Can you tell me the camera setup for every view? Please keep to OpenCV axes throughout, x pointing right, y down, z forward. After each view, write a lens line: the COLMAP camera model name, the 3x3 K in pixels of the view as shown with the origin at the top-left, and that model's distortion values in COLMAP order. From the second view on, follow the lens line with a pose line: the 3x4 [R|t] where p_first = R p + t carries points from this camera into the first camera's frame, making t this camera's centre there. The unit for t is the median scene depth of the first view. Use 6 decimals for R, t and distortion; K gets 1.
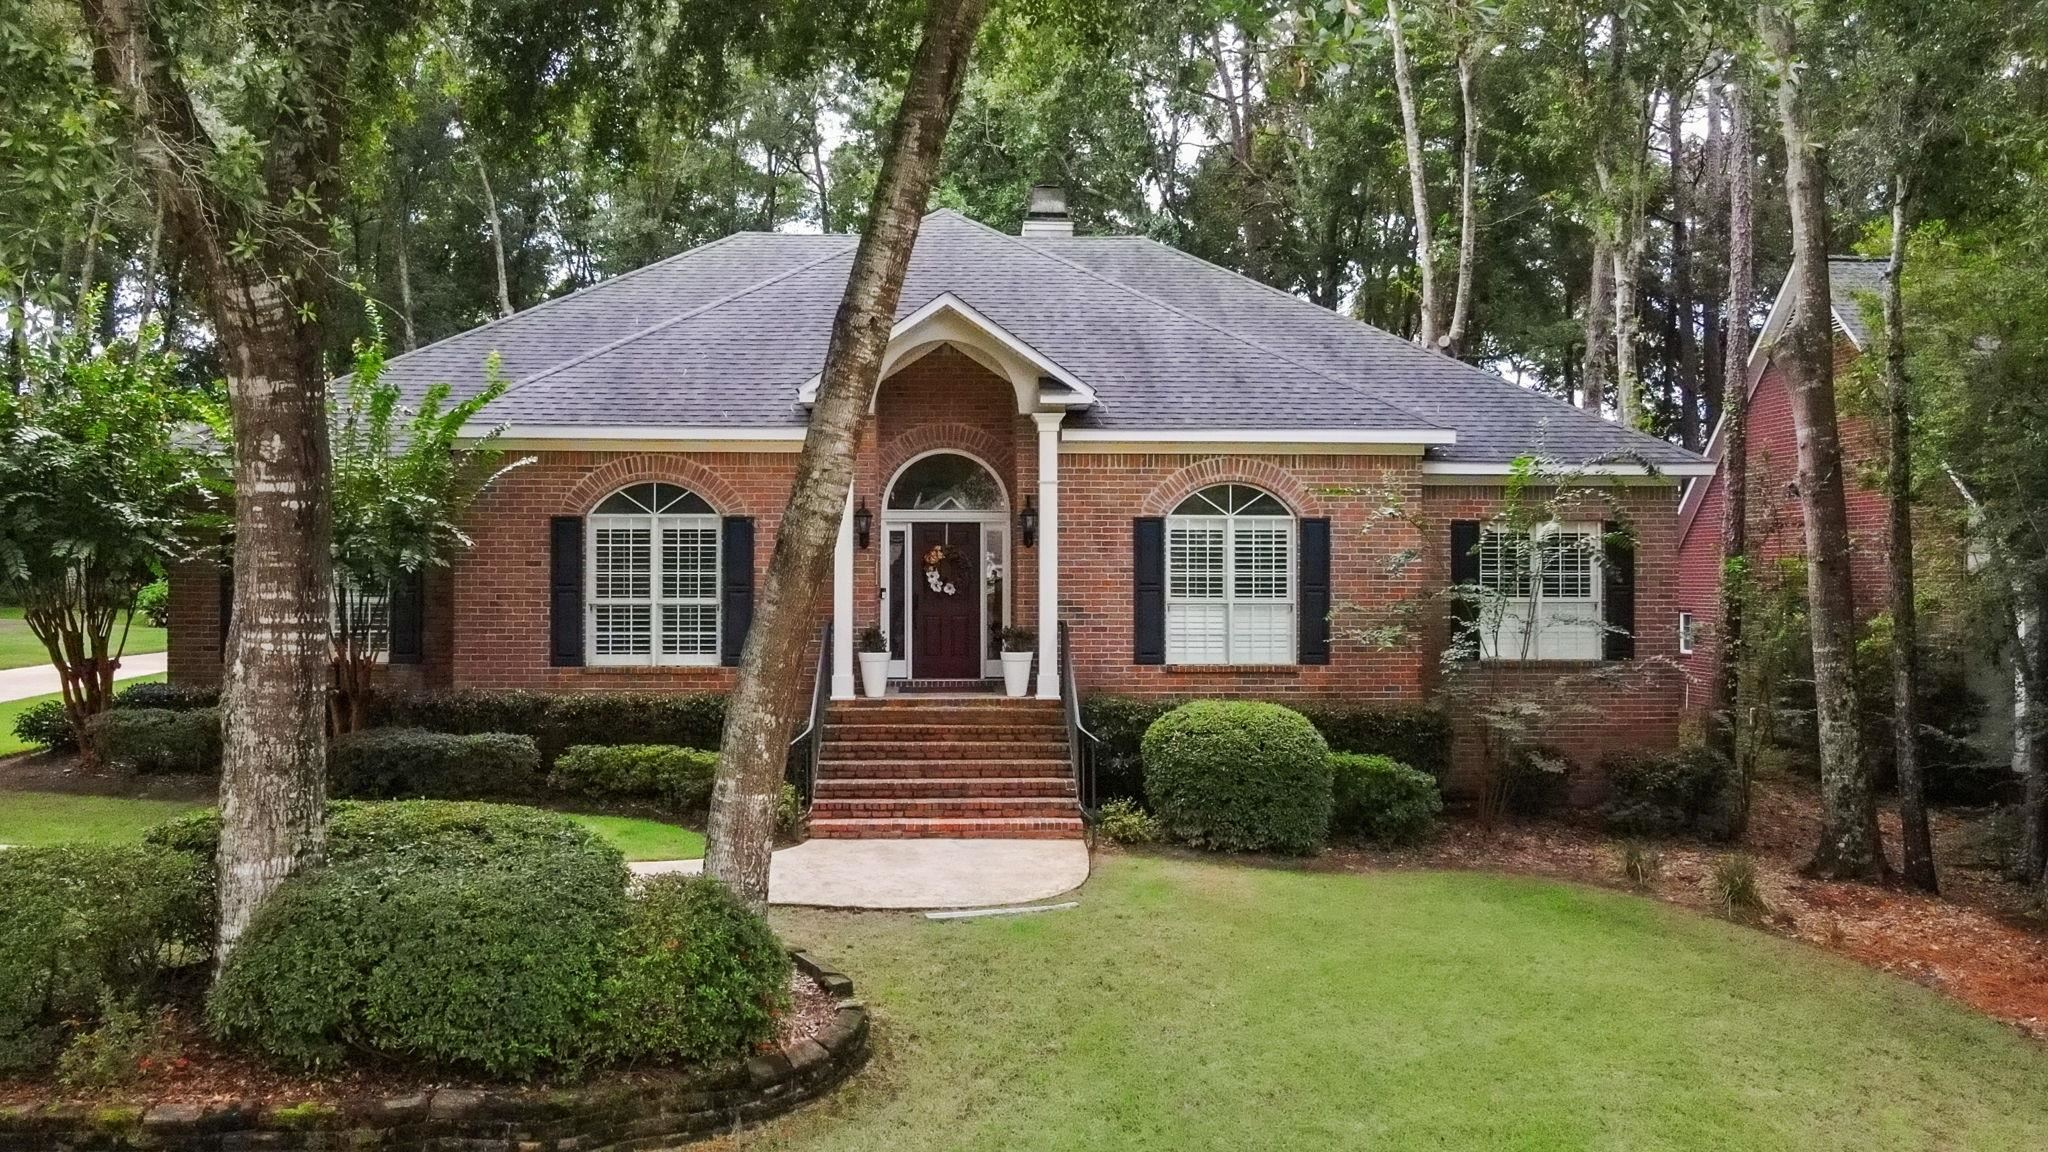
lens RADIAL K [[1509.0, 0, 1018.0], [0, 1509.0, 569.6], [0, 0, 1]] dist [0.007162, 0.010639]
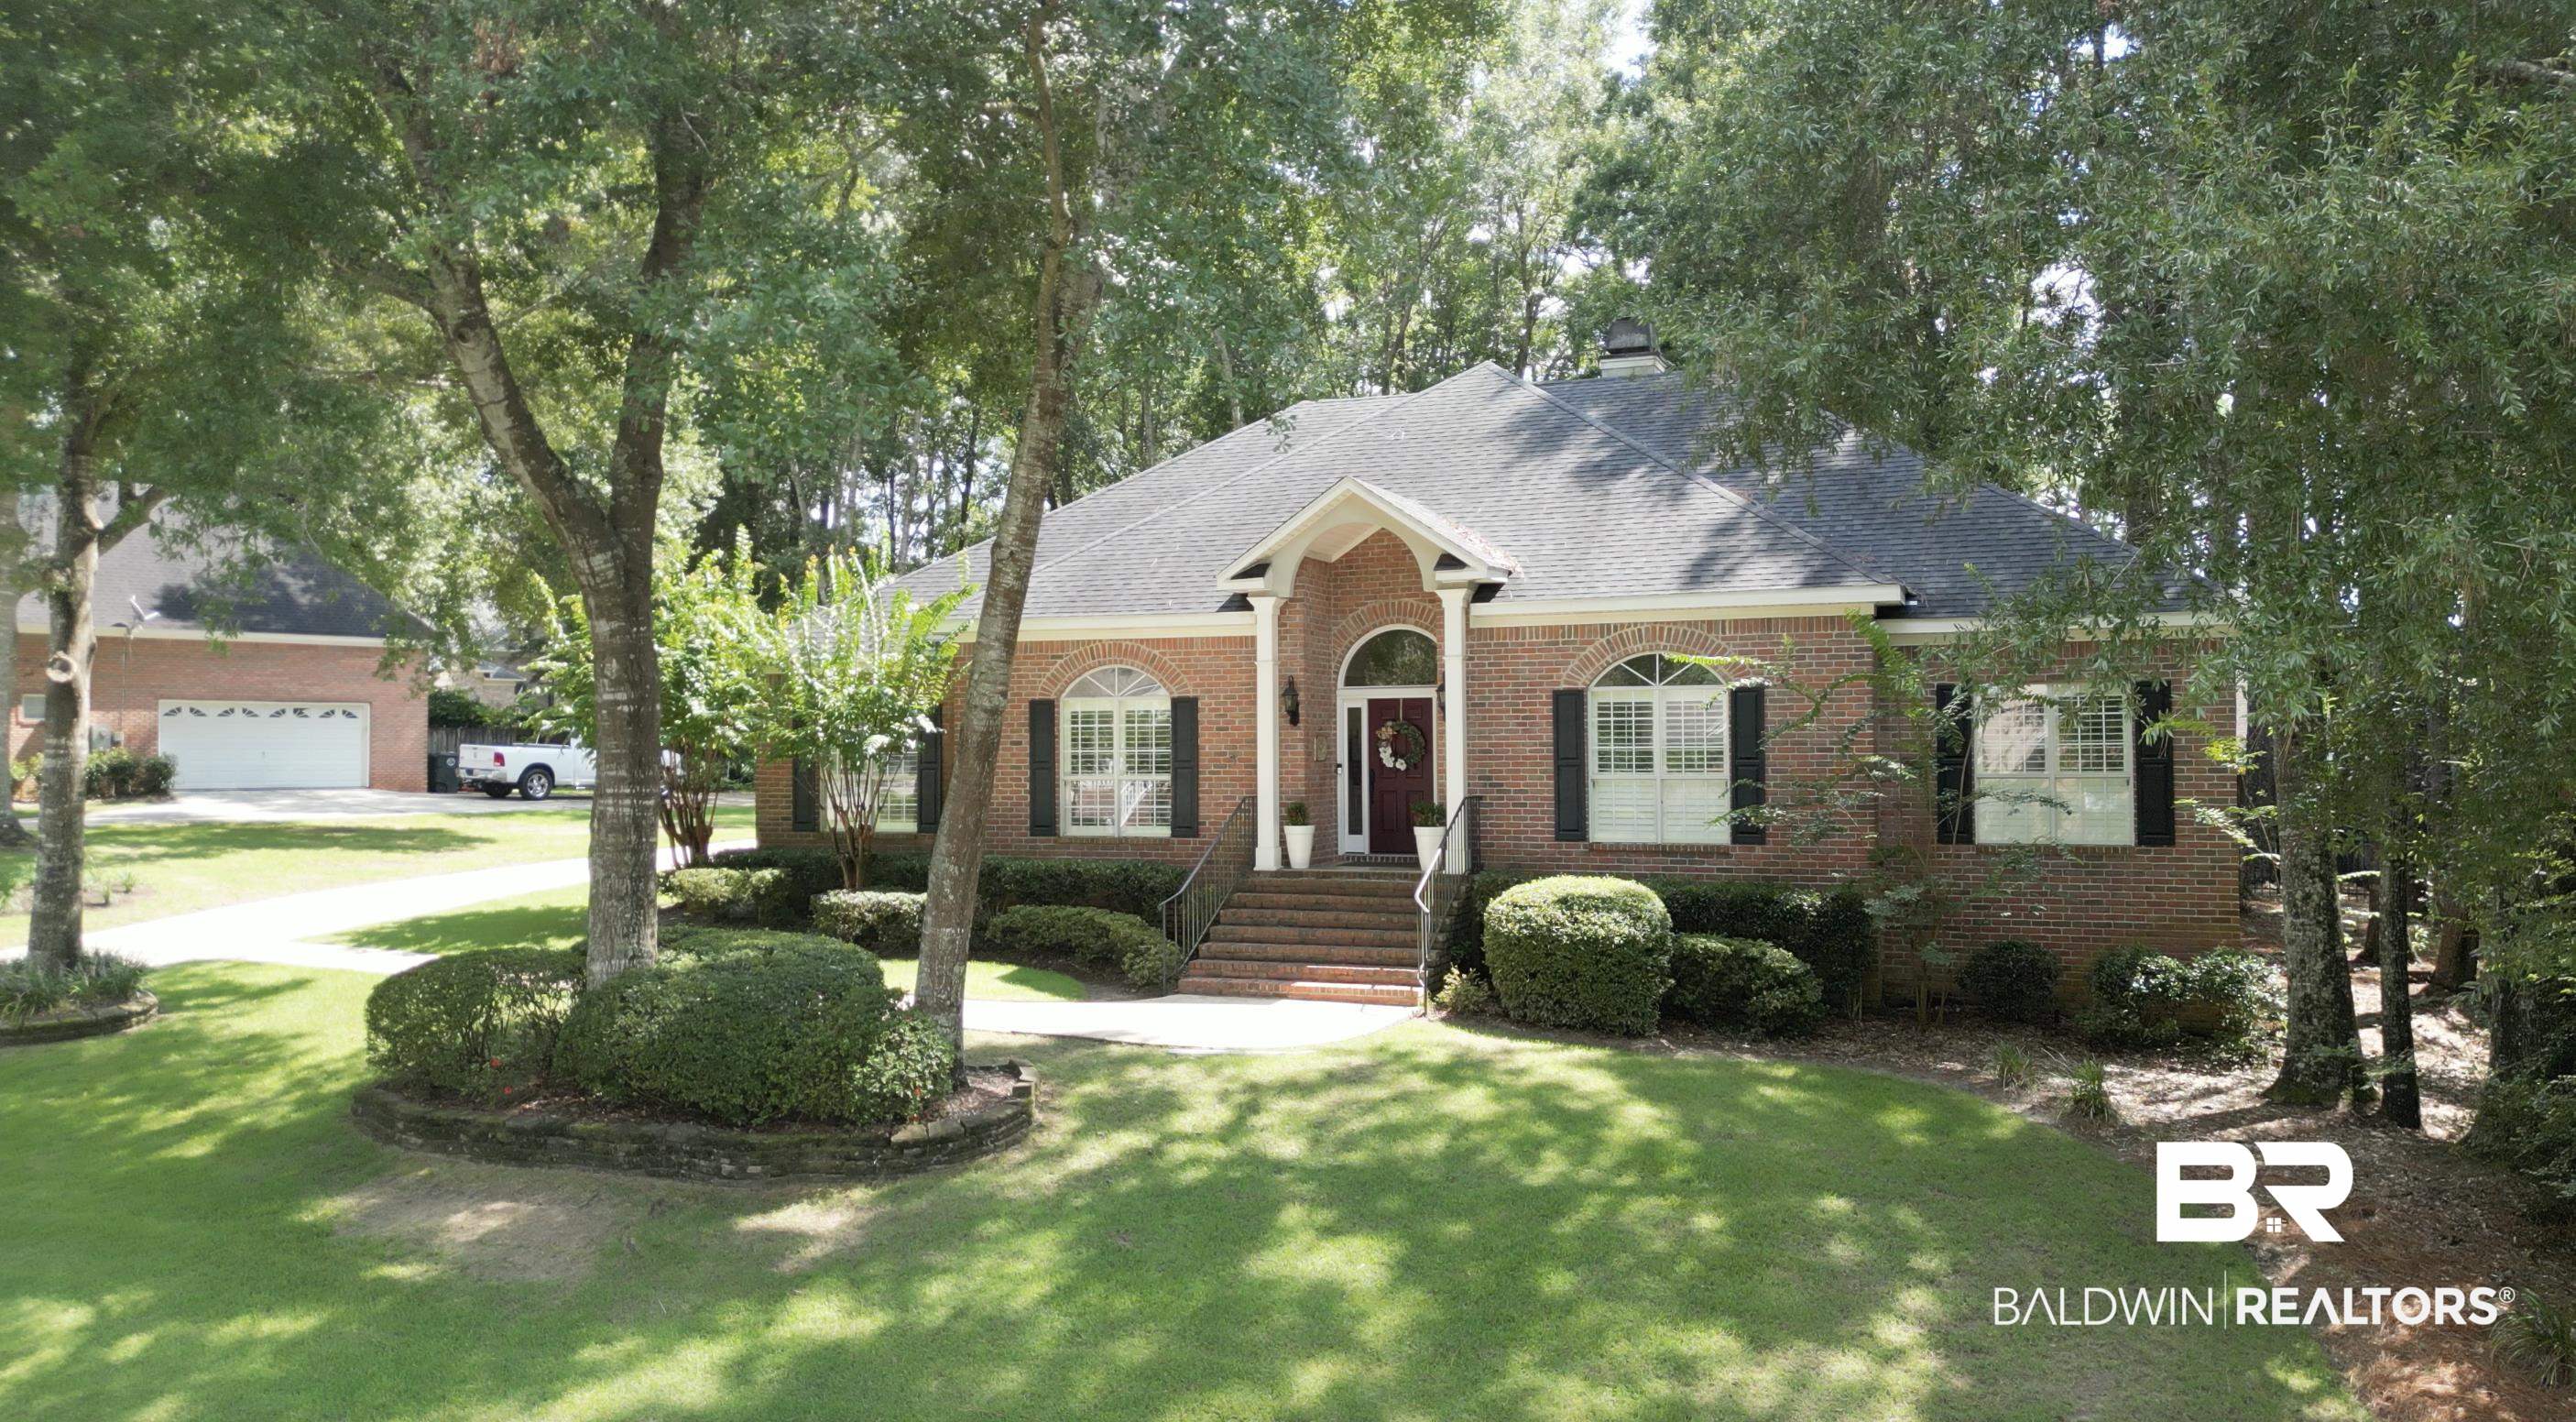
lens RADIAL K [[1903.1, 0, 1279.0], [0, 1903.1, 710.6], [0, 0, 1]] dist [0.067199, -0.001347]
pose [[0.914365, -0.015545, -0.404591, 0.453797], [0.009460, 0.999810, -0.017033, -0.002640], [0.404779, 0.011747, 0.914339, -0.218732]]
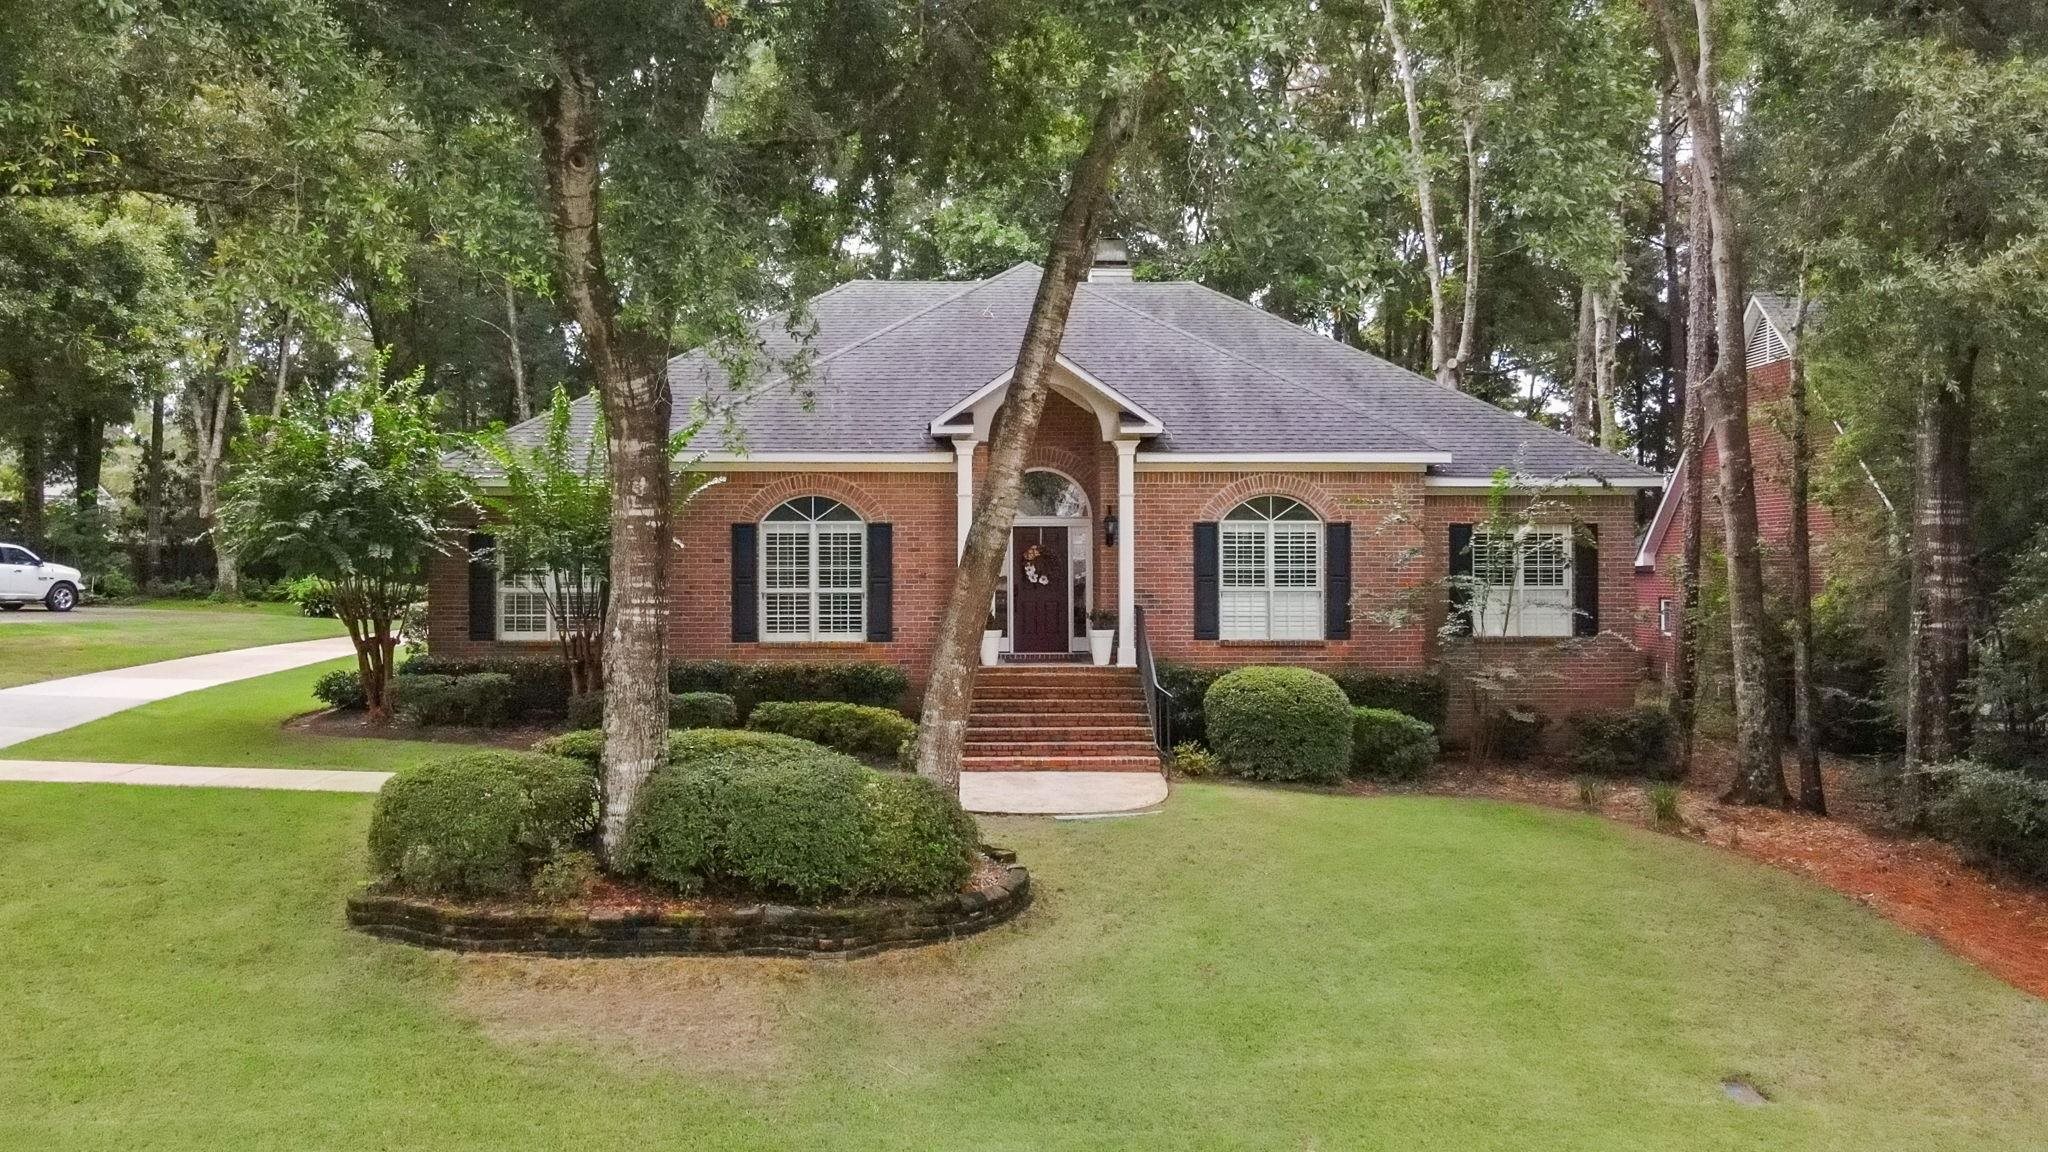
lens RADIAL K [[1509.0, 0, 1023.3], [0, 1509.0, 569.8], [0, 0, 1]] dist [0.007162, 0.010639]
pose [[0.999916, -0.002944, -0.012638, -0.053588], [0.003004, 0.999984, 0.004735, -0.002000], [0.012623, -0.004772, 0.999909, -0.278272]]
